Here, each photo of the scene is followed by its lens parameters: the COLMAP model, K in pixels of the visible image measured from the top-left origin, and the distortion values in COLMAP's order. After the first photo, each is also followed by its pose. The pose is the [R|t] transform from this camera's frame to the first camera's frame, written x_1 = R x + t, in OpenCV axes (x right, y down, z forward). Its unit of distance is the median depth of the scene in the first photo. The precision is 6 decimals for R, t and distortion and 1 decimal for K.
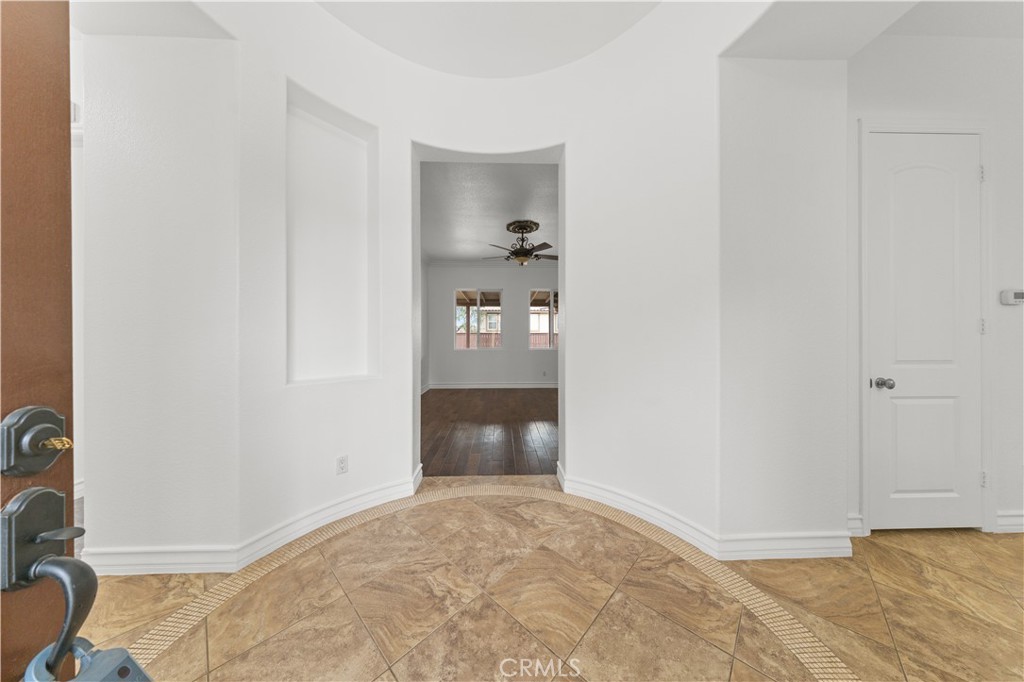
lens RADIAL K [[295.8, 0, 512.0], [0, 295.8, 341.0], [0, 0, 1]] dist [-0.000398, -0.000162]
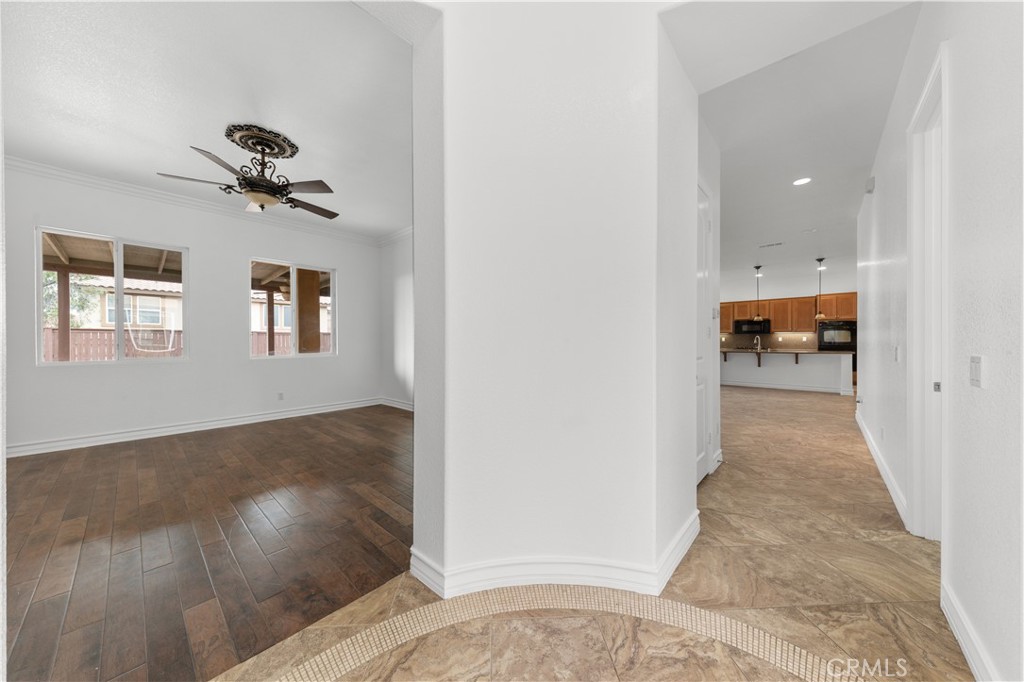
lens RADIAL K [[344.8, 0, 506.1], [0, 344.8, 343.1], [0, 0, 1]] dist [0.001097, 0.000017]
pose [[0.701120, -0.001184, 0.713042, -0.221214], [0.008076, 0.999948, -0.006282, 0.011891], [-0.712998, 0.010163, 0.701093, 0.426626]]
